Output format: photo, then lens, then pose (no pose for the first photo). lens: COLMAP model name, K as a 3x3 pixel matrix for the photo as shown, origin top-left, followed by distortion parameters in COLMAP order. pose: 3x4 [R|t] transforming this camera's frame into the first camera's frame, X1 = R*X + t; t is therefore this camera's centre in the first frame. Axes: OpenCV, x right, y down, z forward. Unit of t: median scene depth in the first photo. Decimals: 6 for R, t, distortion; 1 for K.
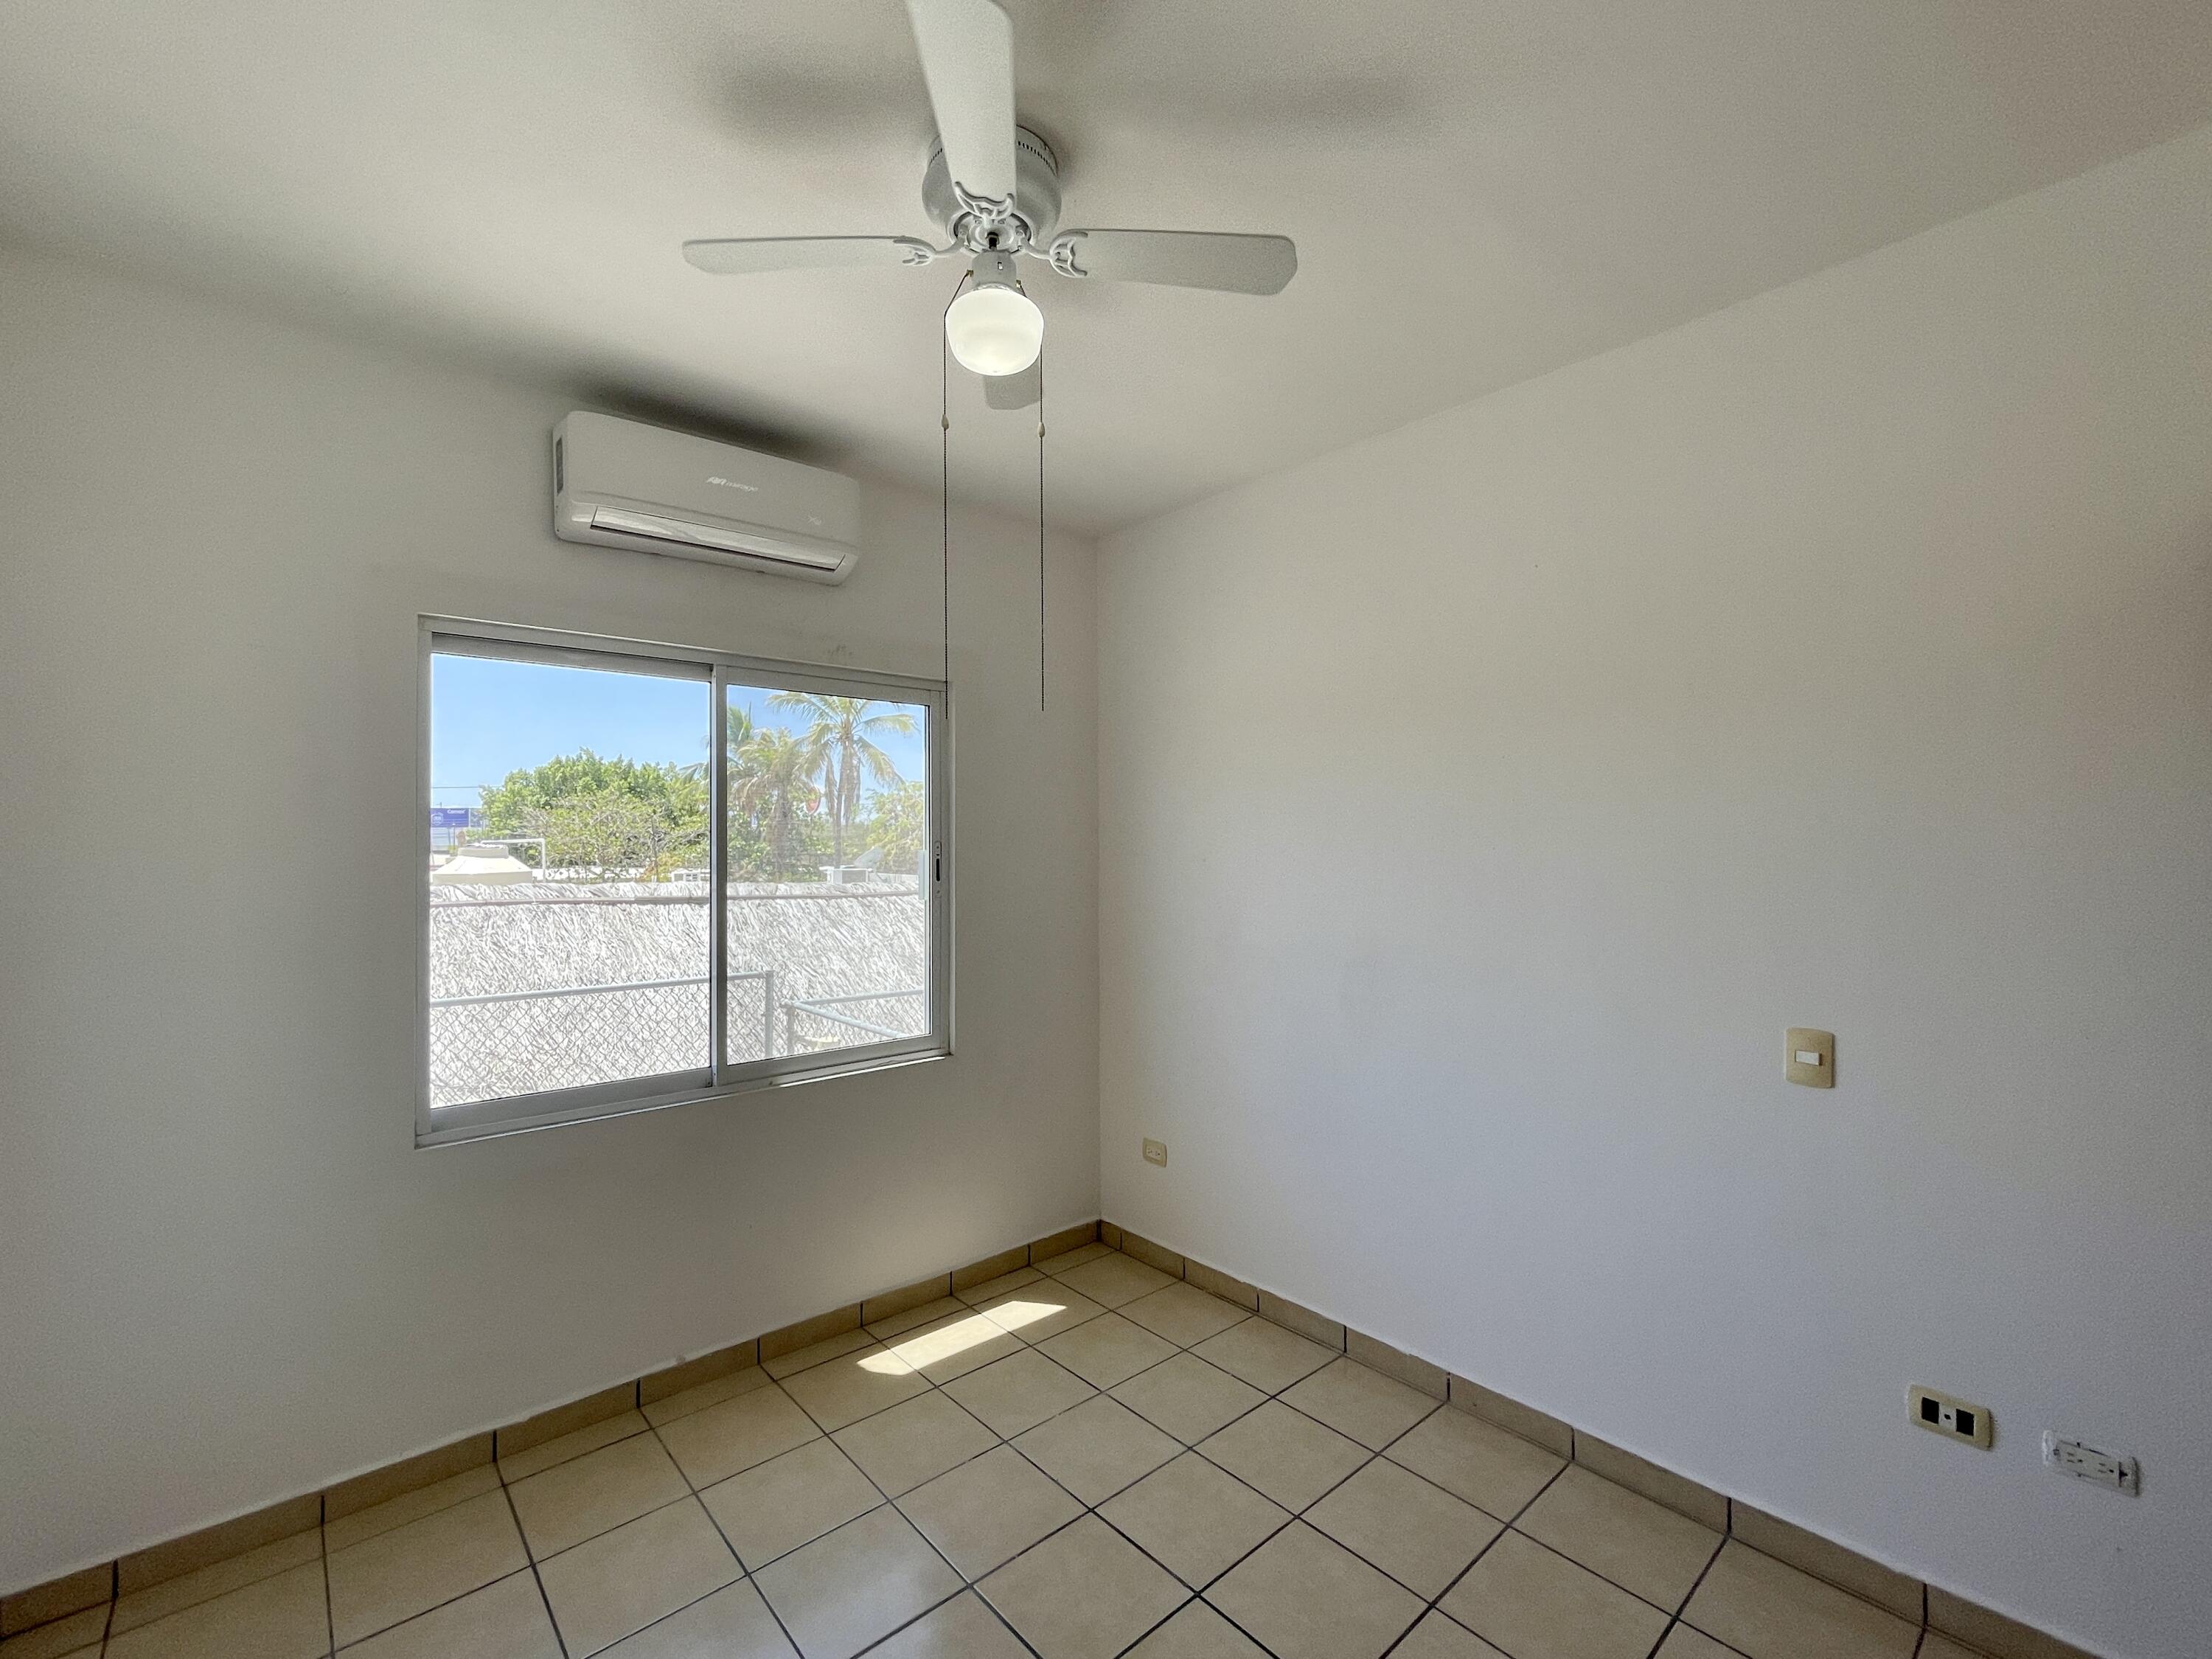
lens RADIAL K [[949.3, 0, 1114.1], [0, 949.3, 843.1], [0, 0, 1]] dist [-0.000687, 0.001088]
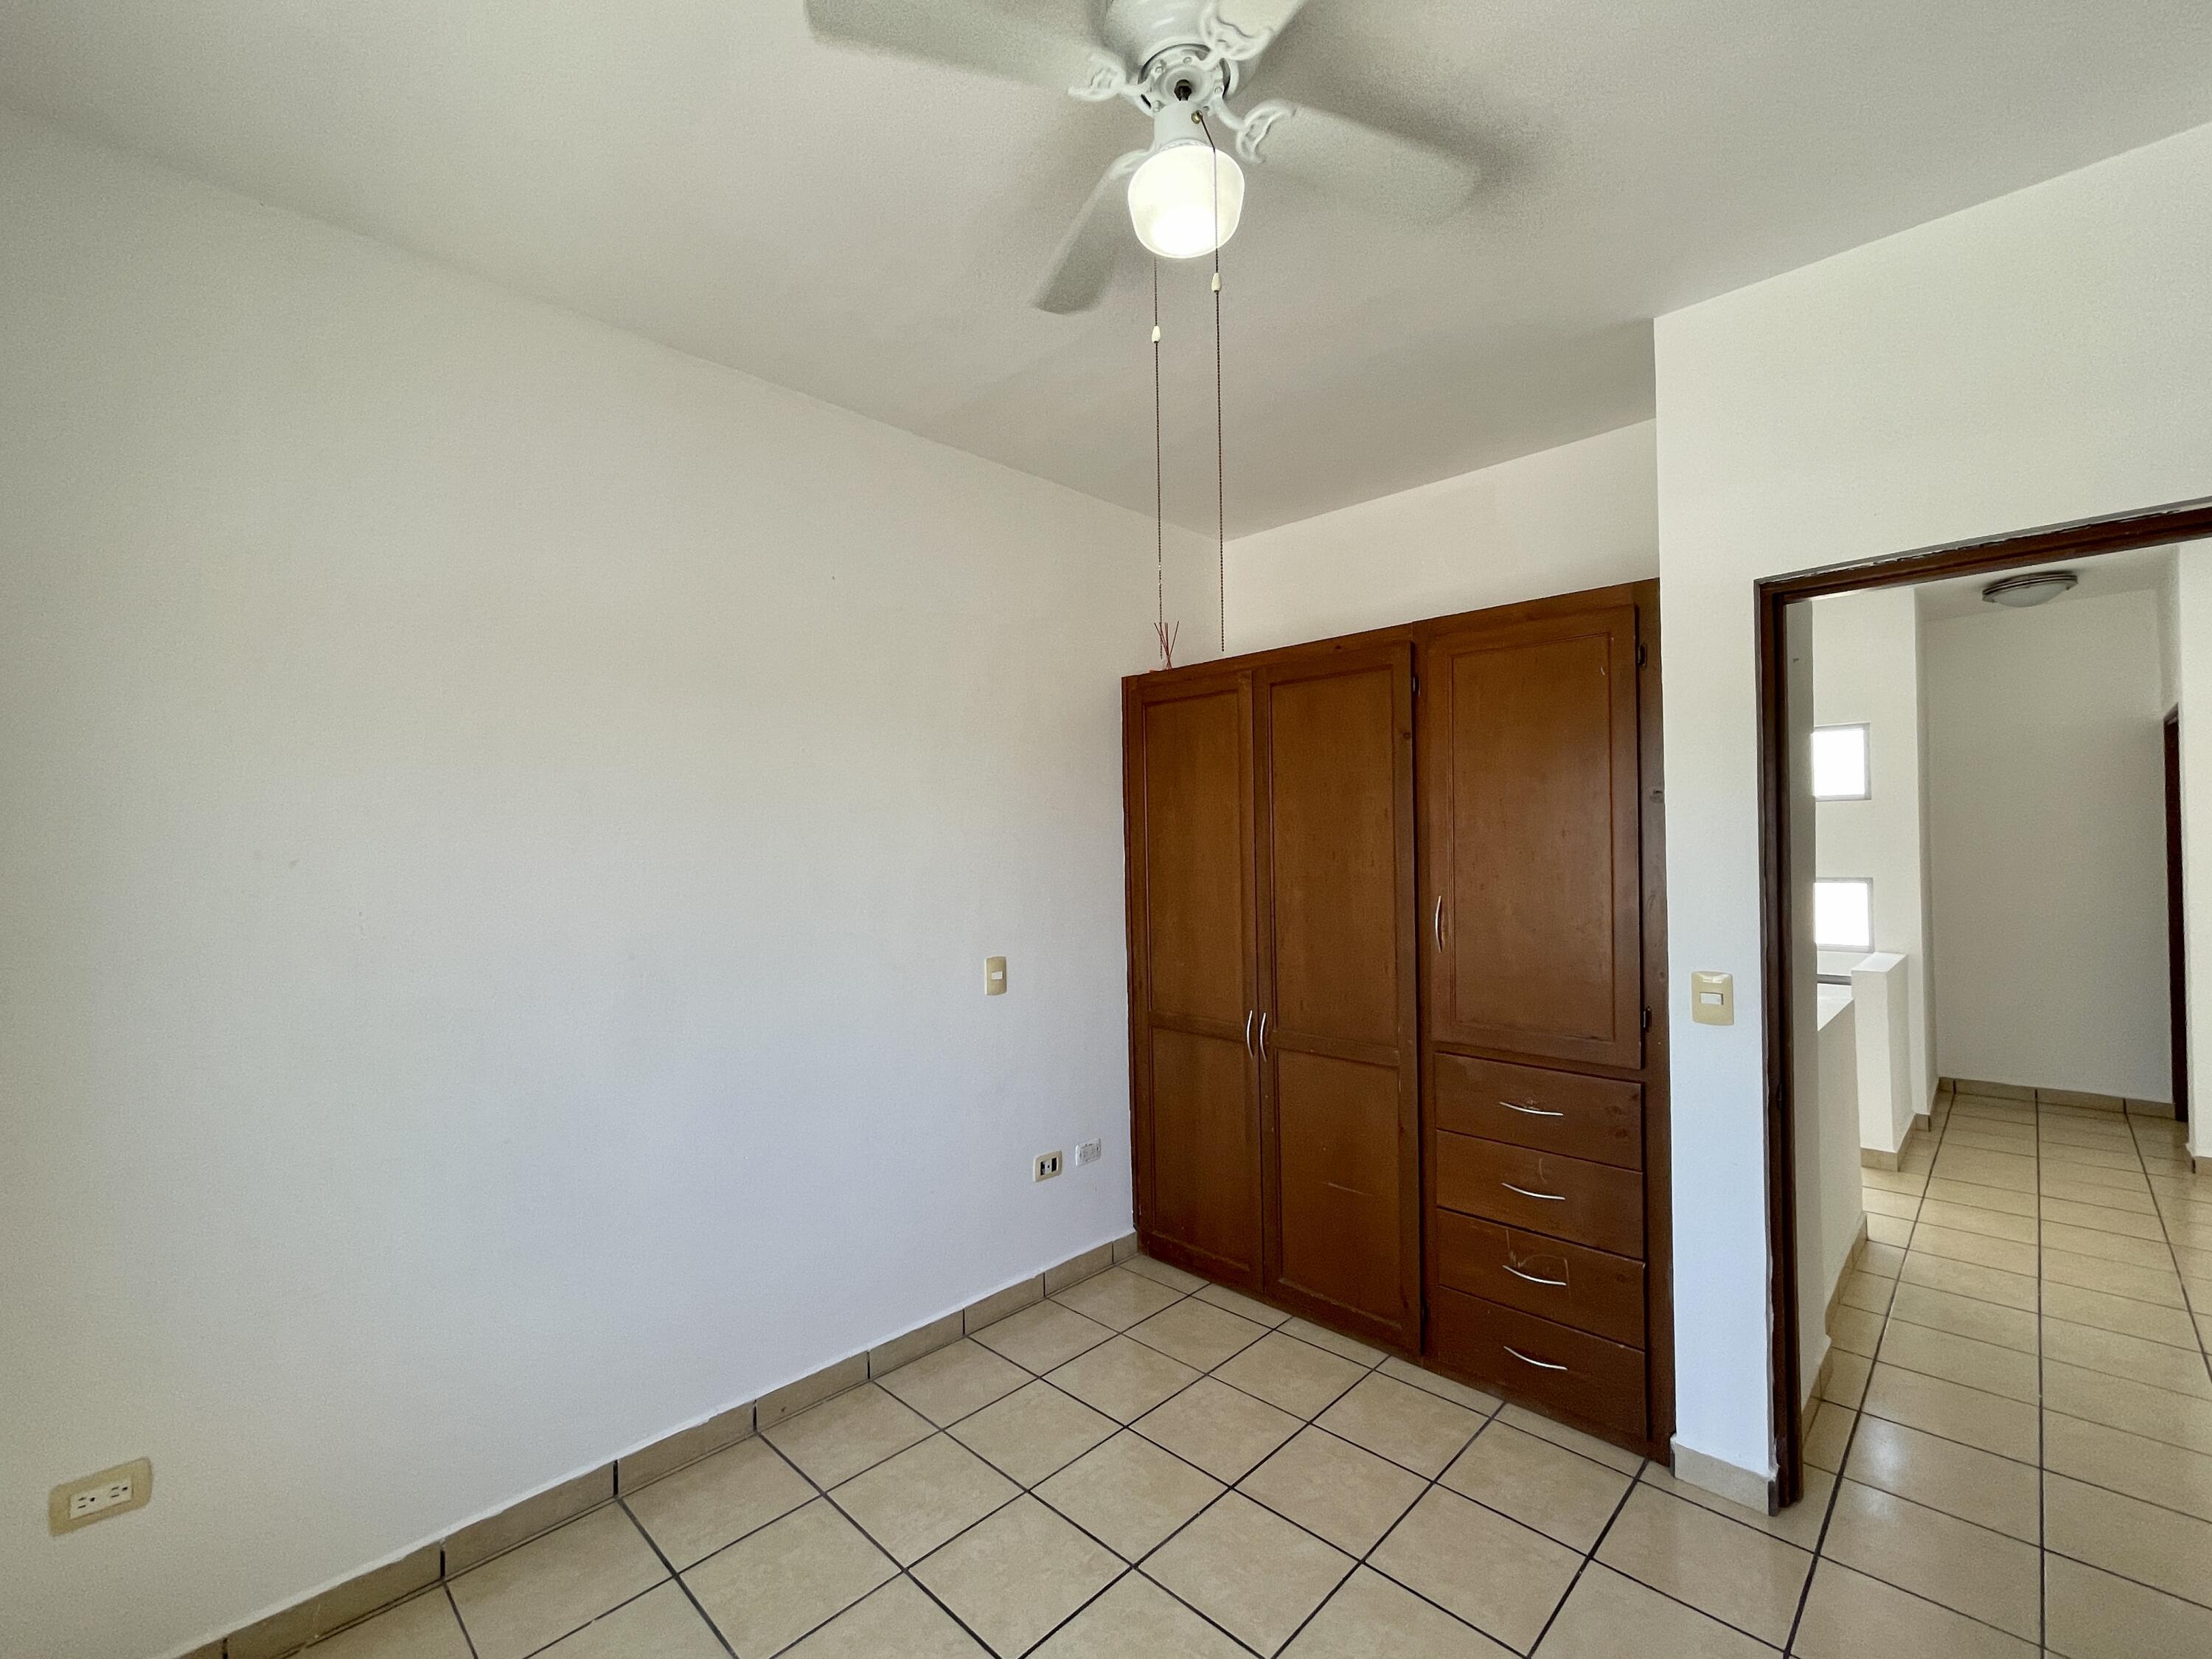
lens RADIAL K [[949.3, 0, 1113.2], [0, 949.3, 831.2], [0, 0, 1]] dist [-0.000687, 0.001088]
pose [[-0.071197, 0.018024, 0.997299, -0.780717], [0.007846, 0.999816, -0.017509, 0.025114], [-0.997431, 0.006578, -0.071325, 0.913946]]
